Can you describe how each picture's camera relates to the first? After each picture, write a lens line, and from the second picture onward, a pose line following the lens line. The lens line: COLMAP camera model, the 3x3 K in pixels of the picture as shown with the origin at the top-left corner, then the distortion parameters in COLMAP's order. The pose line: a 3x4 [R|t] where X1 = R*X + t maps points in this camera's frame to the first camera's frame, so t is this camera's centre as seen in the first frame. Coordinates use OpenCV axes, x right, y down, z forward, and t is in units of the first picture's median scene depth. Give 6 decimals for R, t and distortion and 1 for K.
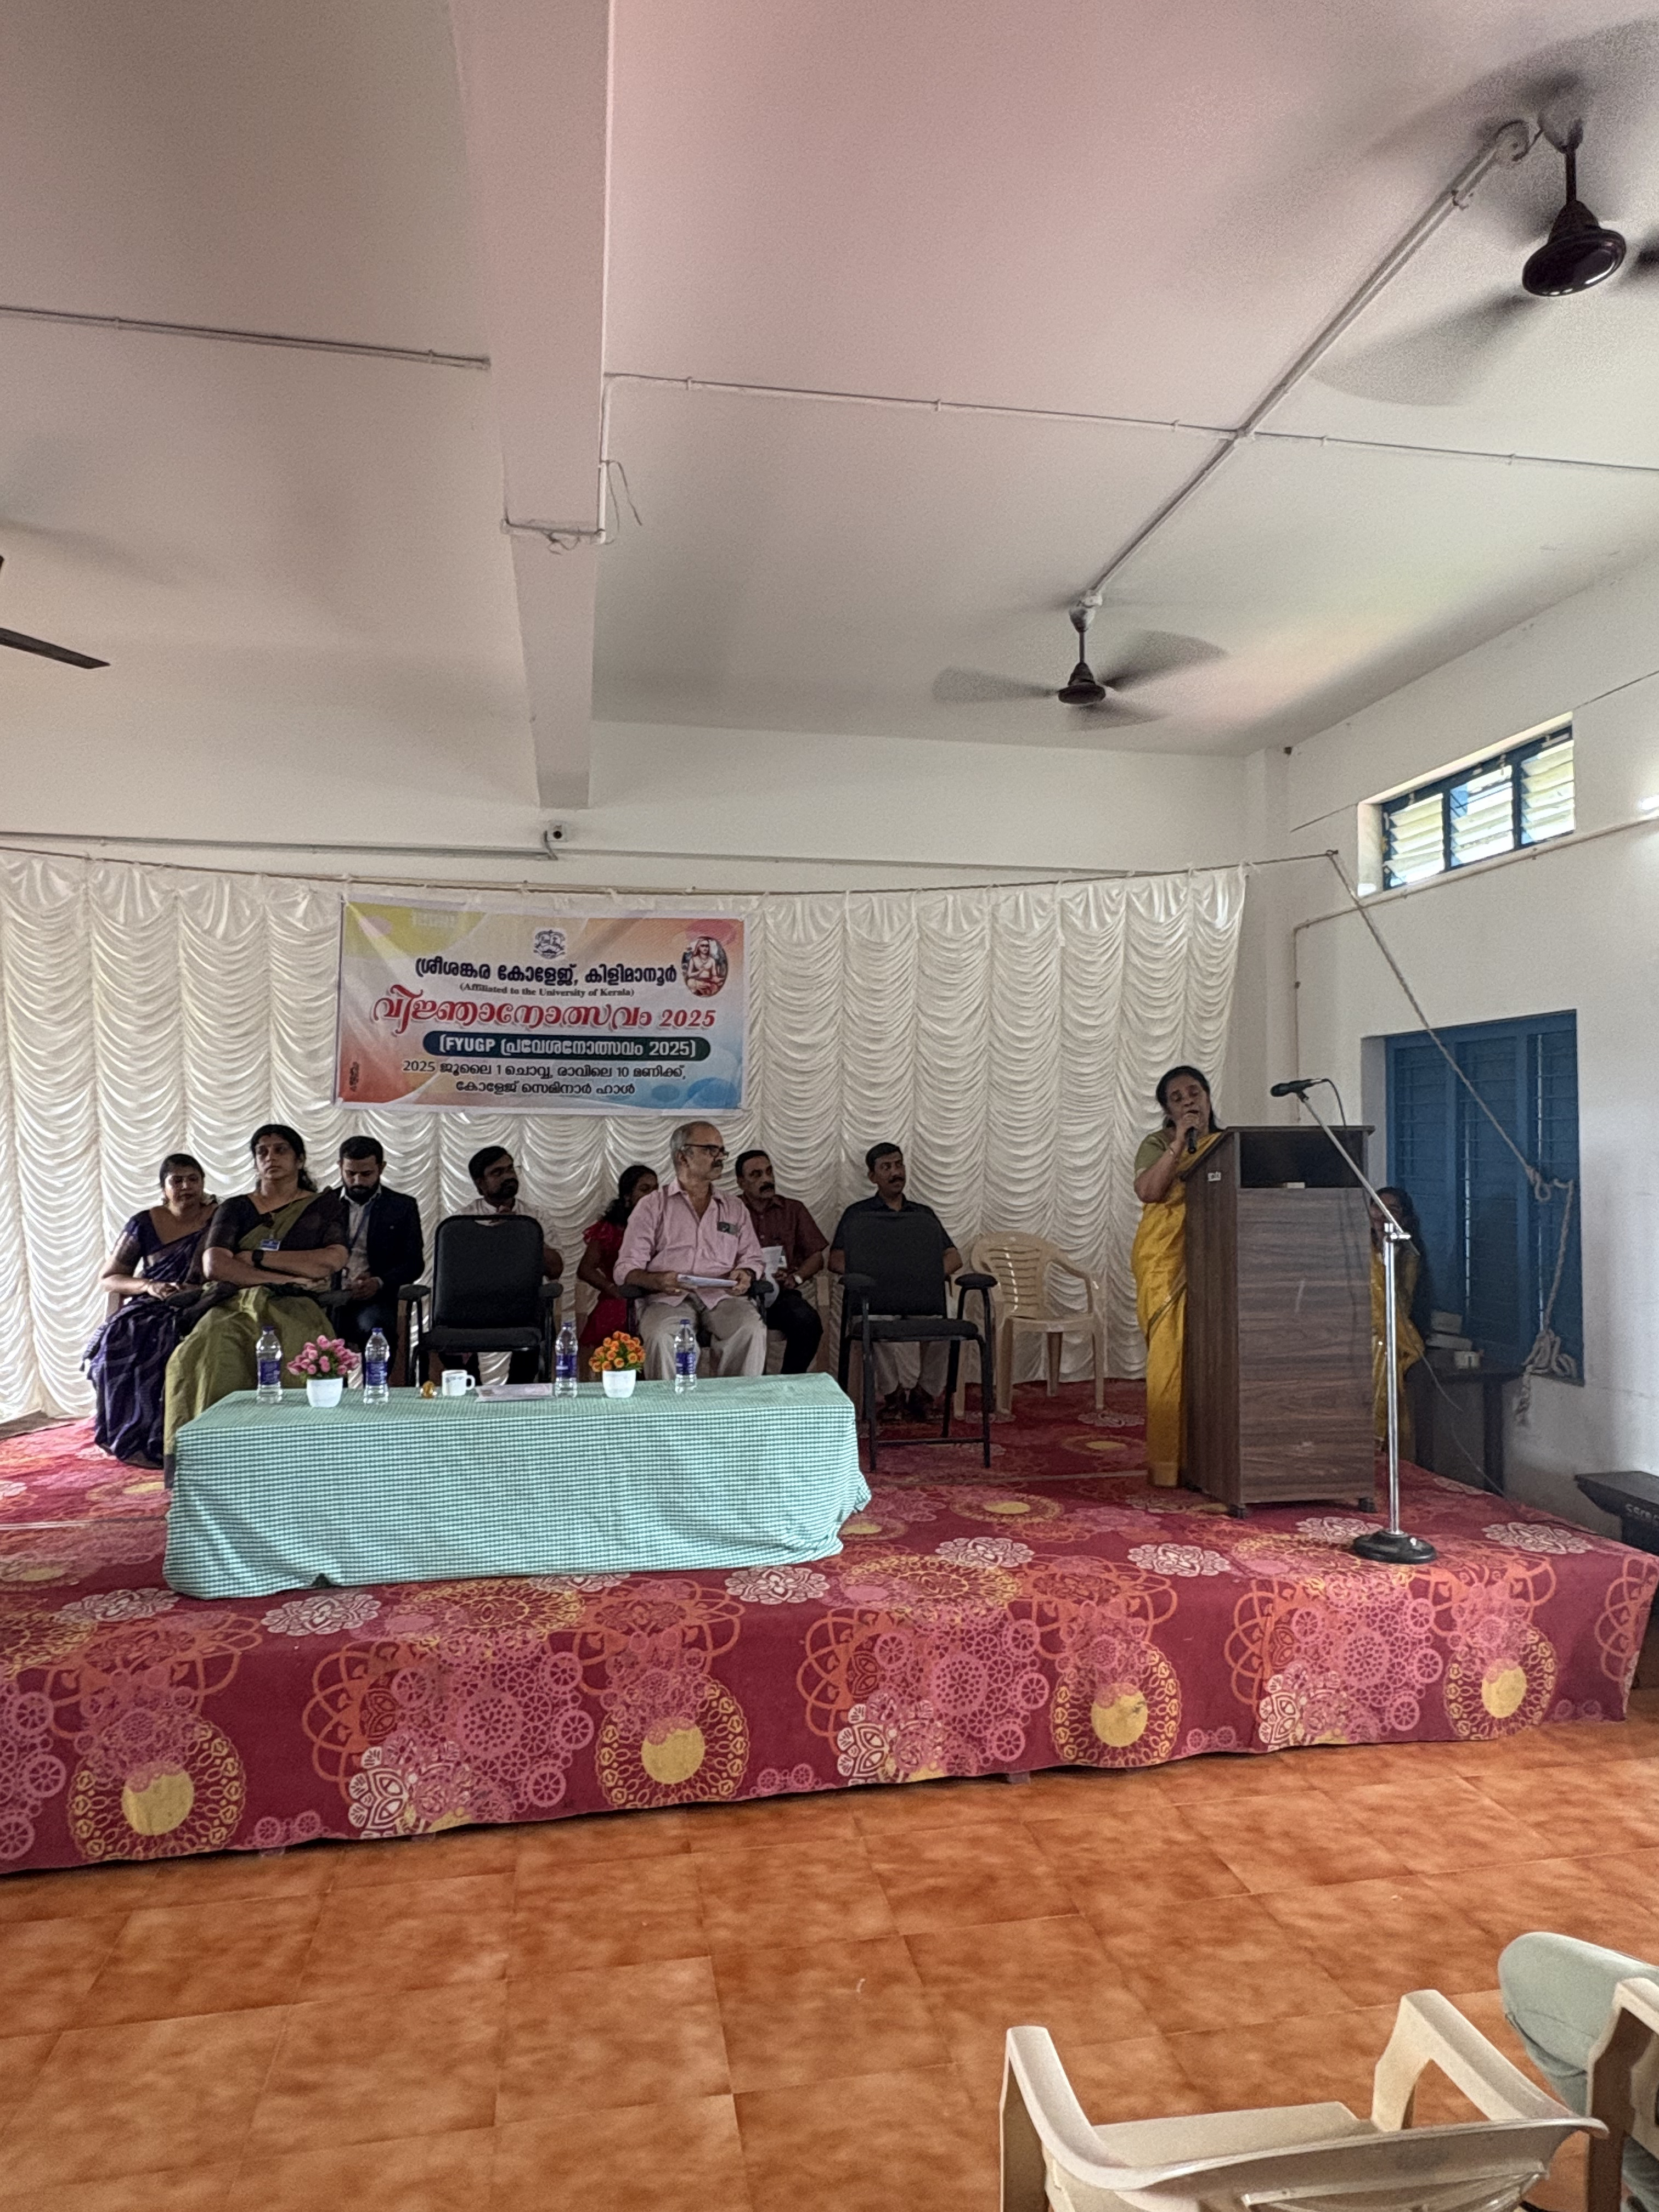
lens RADIAL K [[1313.1, 0, 837.0], [0, 1313.1, 1110.7], [0, 0, 1]] dist [0.003321, 0.003309]
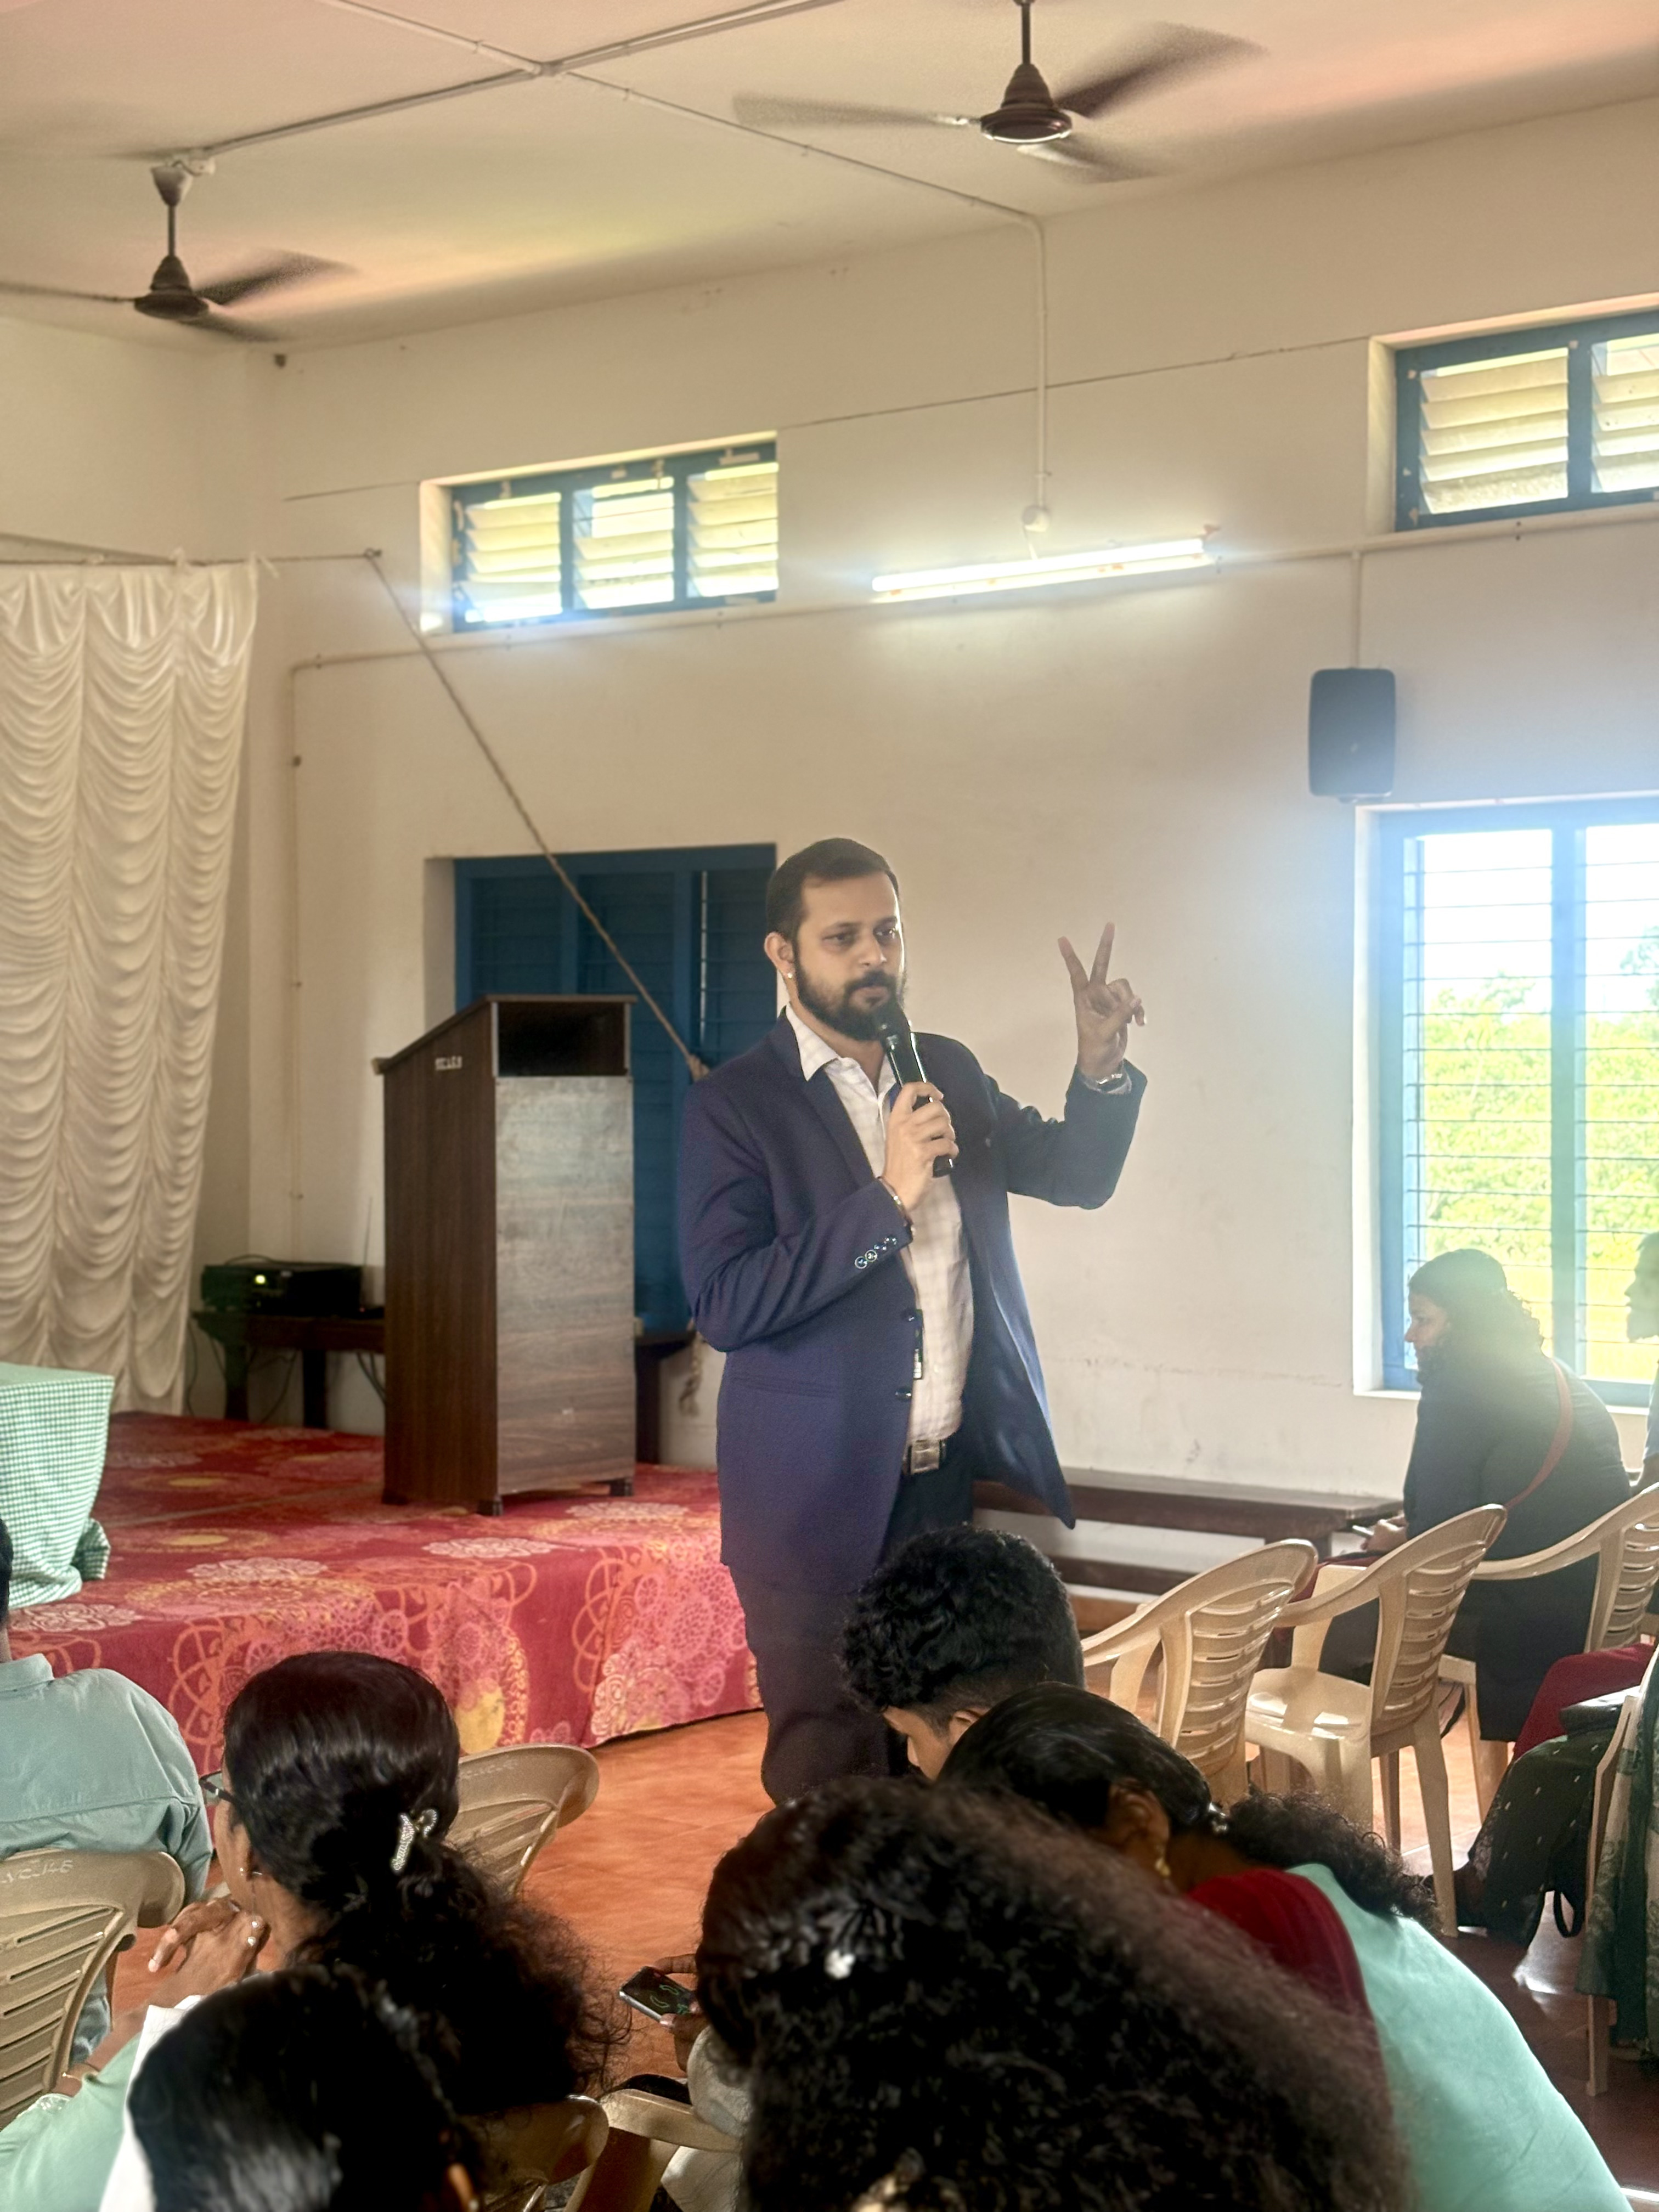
lens RADIAL K [[3310.7, 0, 831.6], [0, 3310.7, 1086.0], [0, 0, 1]] dist [0.111828, 0.000000]
pose [[0.765261, -0.005459, 0.643697, -0.535313], [-0.019405, 0.999314, 0.031545, 0.000491], [-0.643428, -0.036632, 0.764630, -0.395025]]
